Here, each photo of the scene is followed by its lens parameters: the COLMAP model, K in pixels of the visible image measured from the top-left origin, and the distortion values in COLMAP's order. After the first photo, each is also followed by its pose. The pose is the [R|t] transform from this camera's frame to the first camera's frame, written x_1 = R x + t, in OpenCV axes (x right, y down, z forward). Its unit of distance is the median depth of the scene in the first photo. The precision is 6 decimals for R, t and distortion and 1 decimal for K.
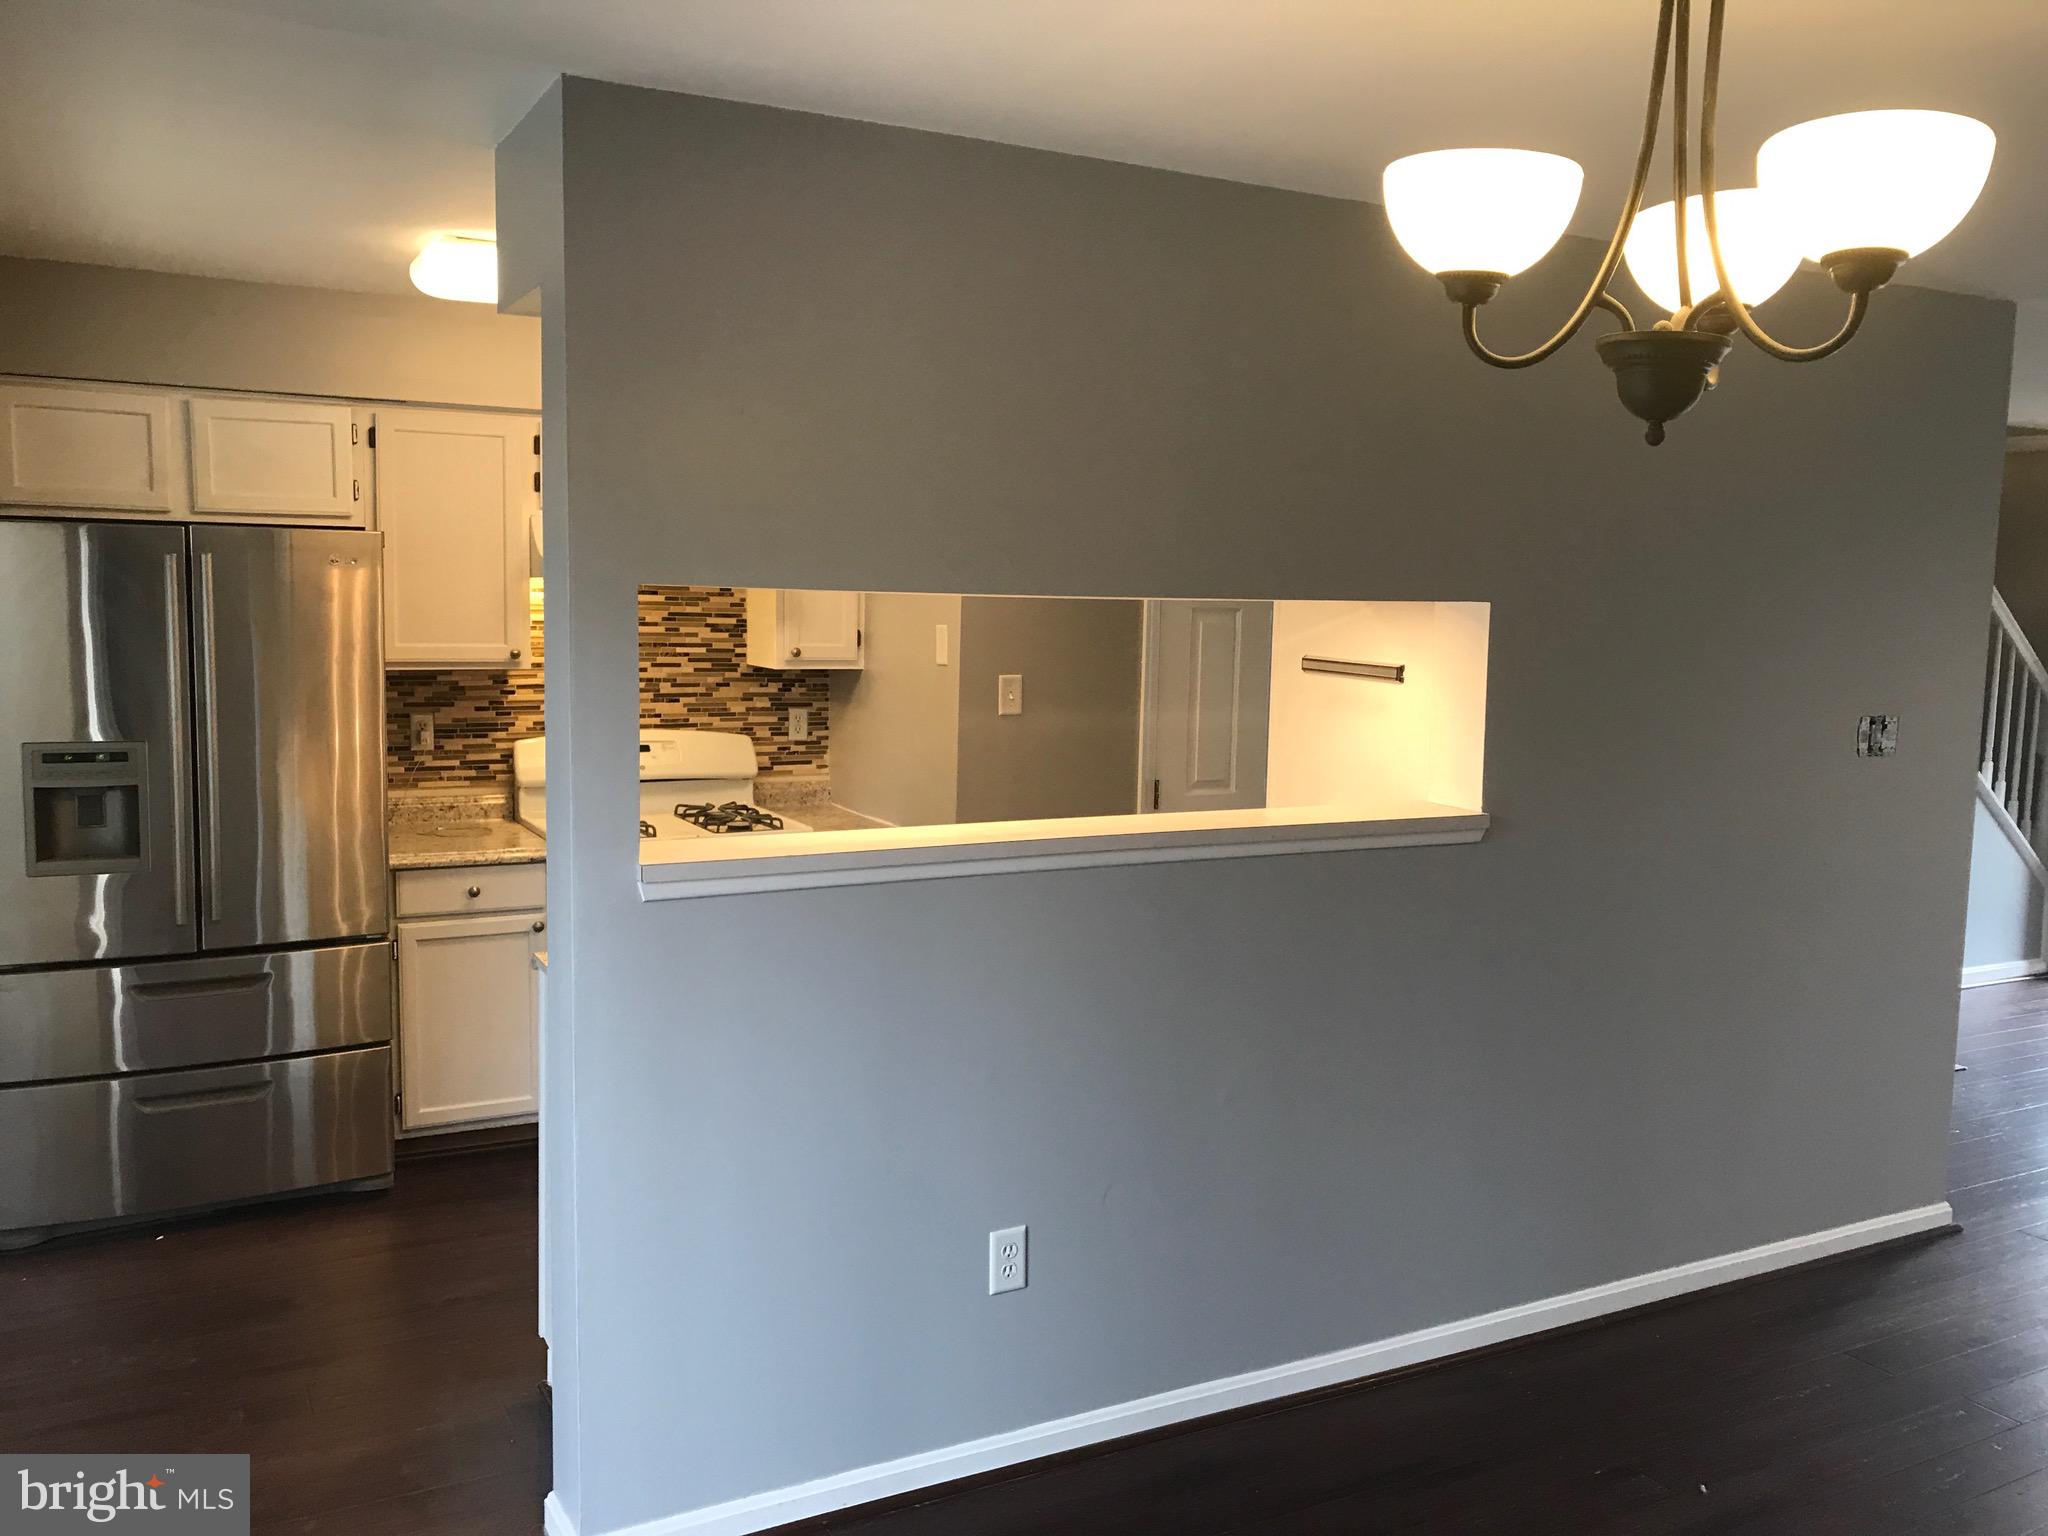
lens RADIAL K [[1692.5, 0, 1038.8], [0, 1692.5, 771.2], [0, 0, 1]] dist [0.069543, -0.002154]
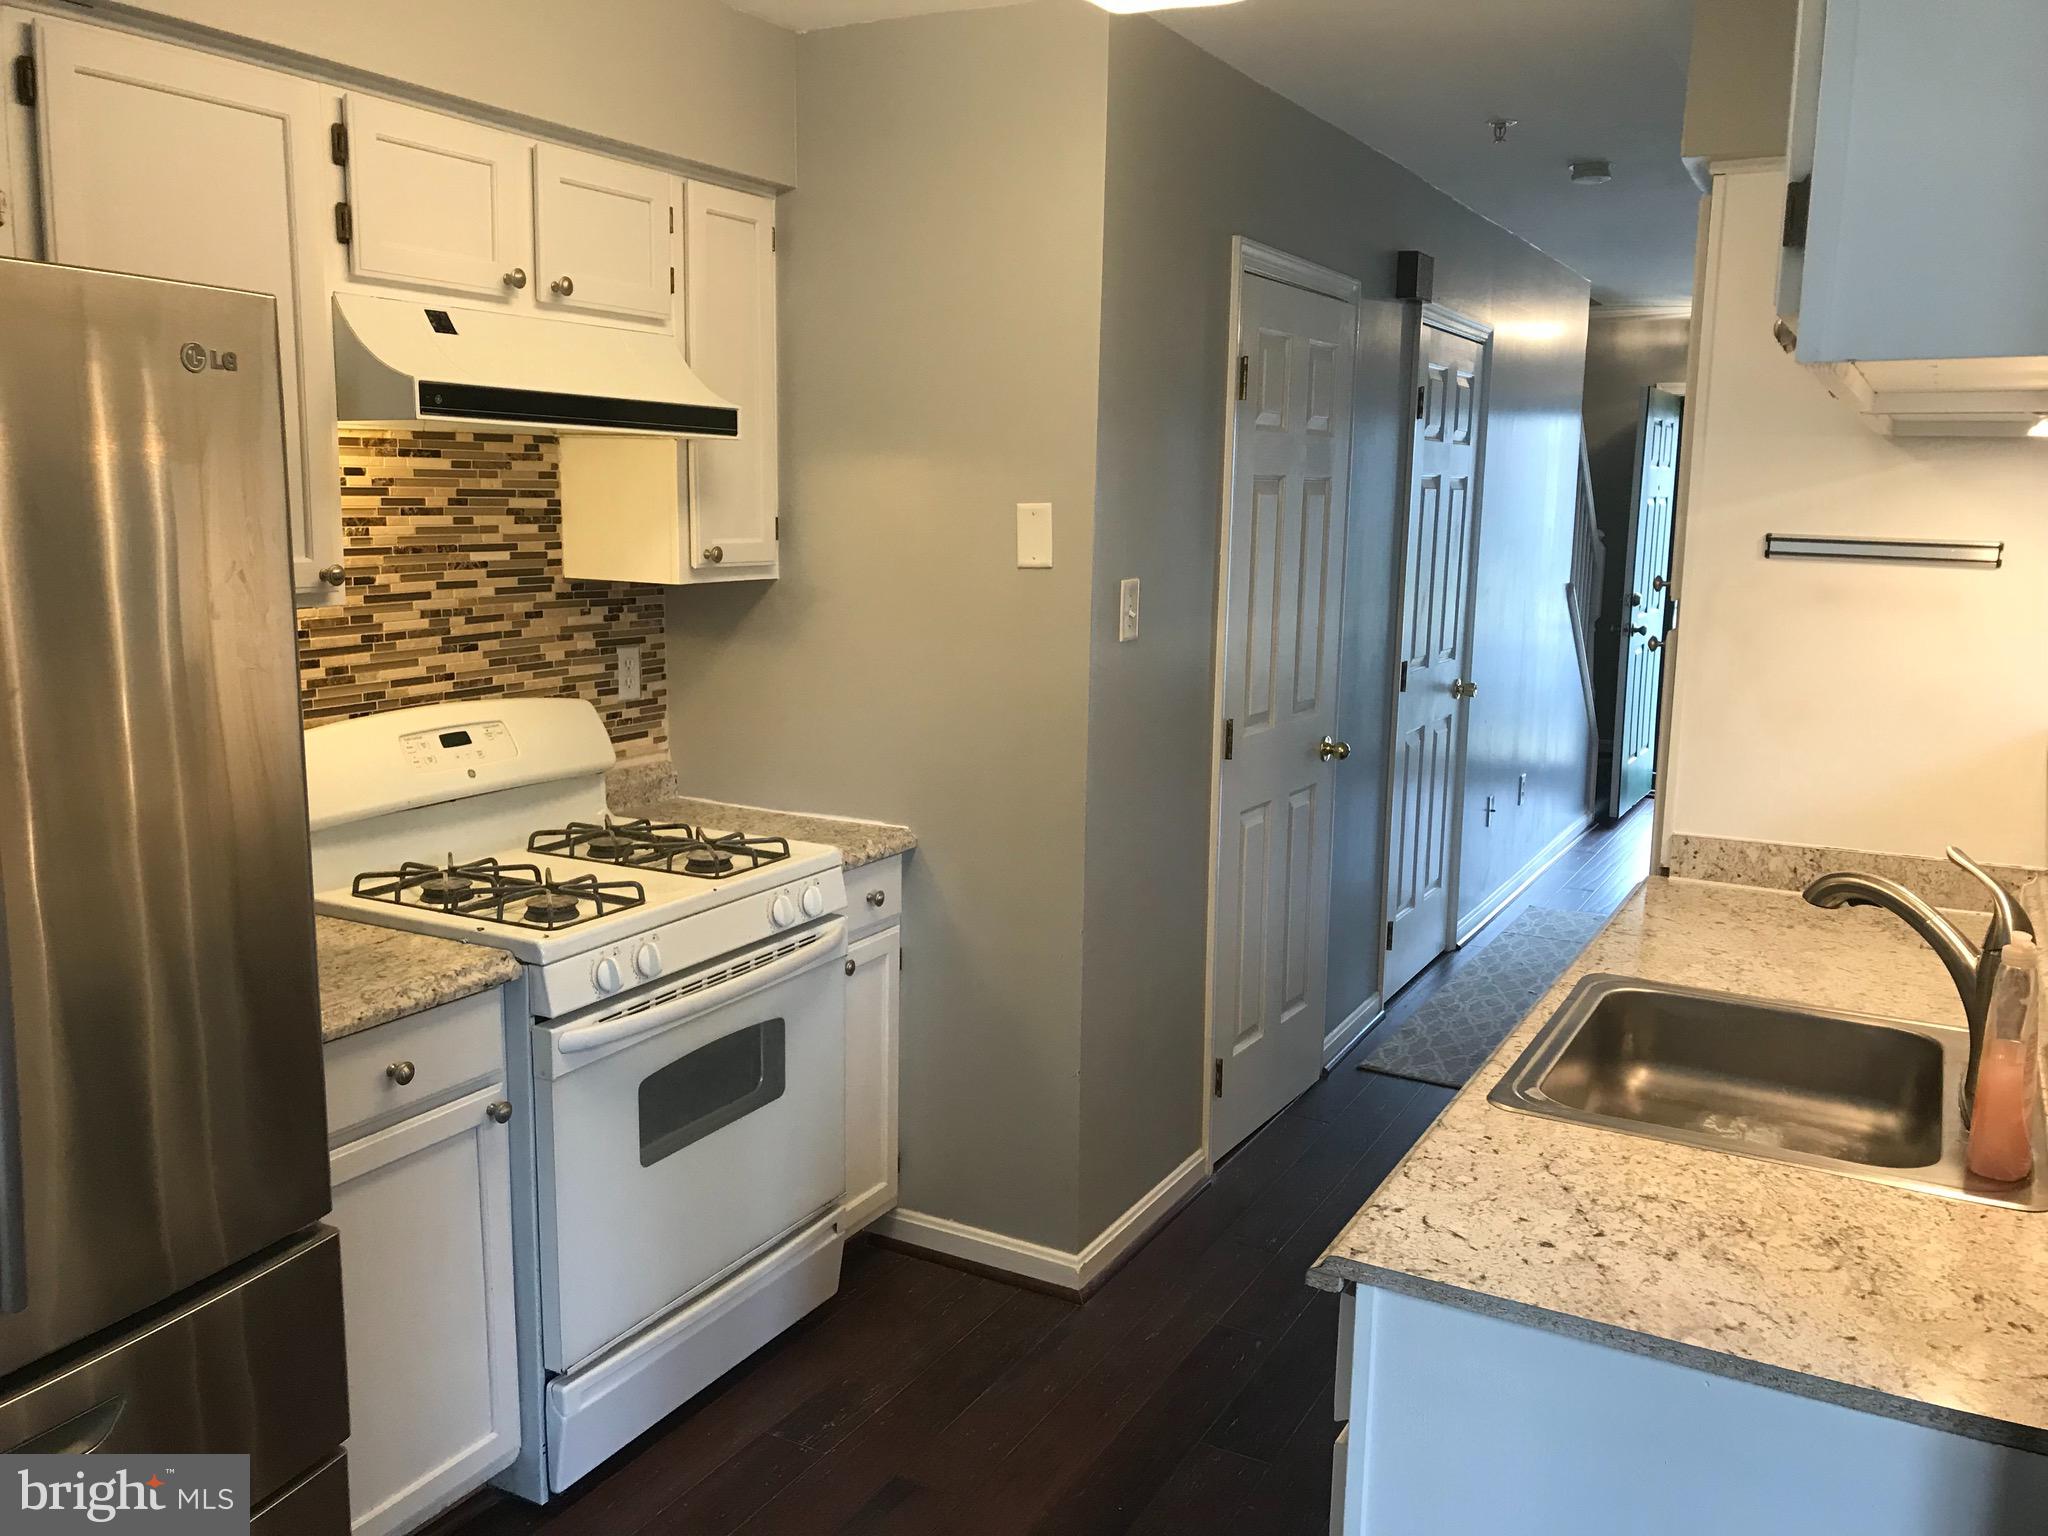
lens RADIAL K [[1692.5, 0, 1017.4], [0, 1692.5, 766.3], [0, 0, 1]] dist [0.069543, -0.002154]
pose [[0.828061, -0.100518, 0.551553, -0.375406], [0.063548, 0.994284, 0.085798, -0.039048], [-0.557024, -0.035996, 0.829716, 0.424756]]
